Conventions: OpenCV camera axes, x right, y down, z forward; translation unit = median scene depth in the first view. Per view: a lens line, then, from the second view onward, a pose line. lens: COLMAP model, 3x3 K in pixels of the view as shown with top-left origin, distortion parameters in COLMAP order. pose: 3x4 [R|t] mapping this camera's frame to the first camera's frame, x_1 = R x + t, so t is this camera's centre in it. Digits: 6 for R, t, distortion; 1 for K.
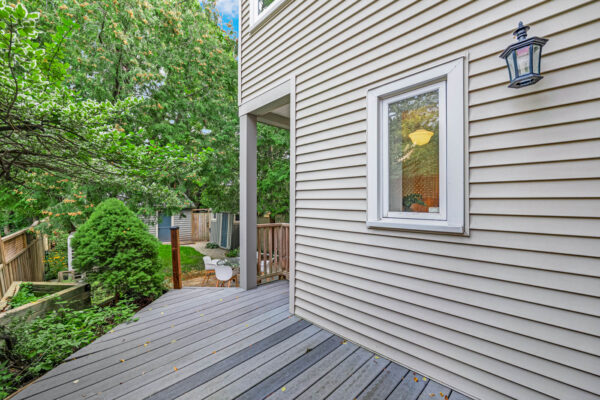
lens RADIAL K [[249.3, 0, 301.6], [0, 249.3, 198.1], [0, 0, 1]] dist [-0.002290, -0.000080]
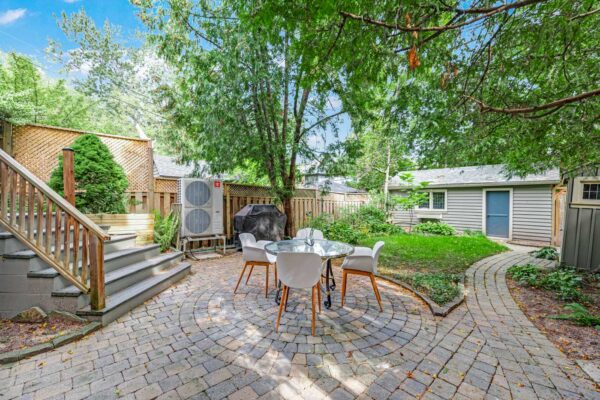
lens RADIAL K [[249.3, 0, 301.6], [0, 249.3, 198.1], [0, 0, 1]] dist [-0.002290, -0.000080]
pose [[-0.005651, -0.017342, -0.999834, 0.108409], [-0.000230, 0.999850, -0.017341, 0.090845], [0.999984, 0.000132, -0.005654, 0.521113]]
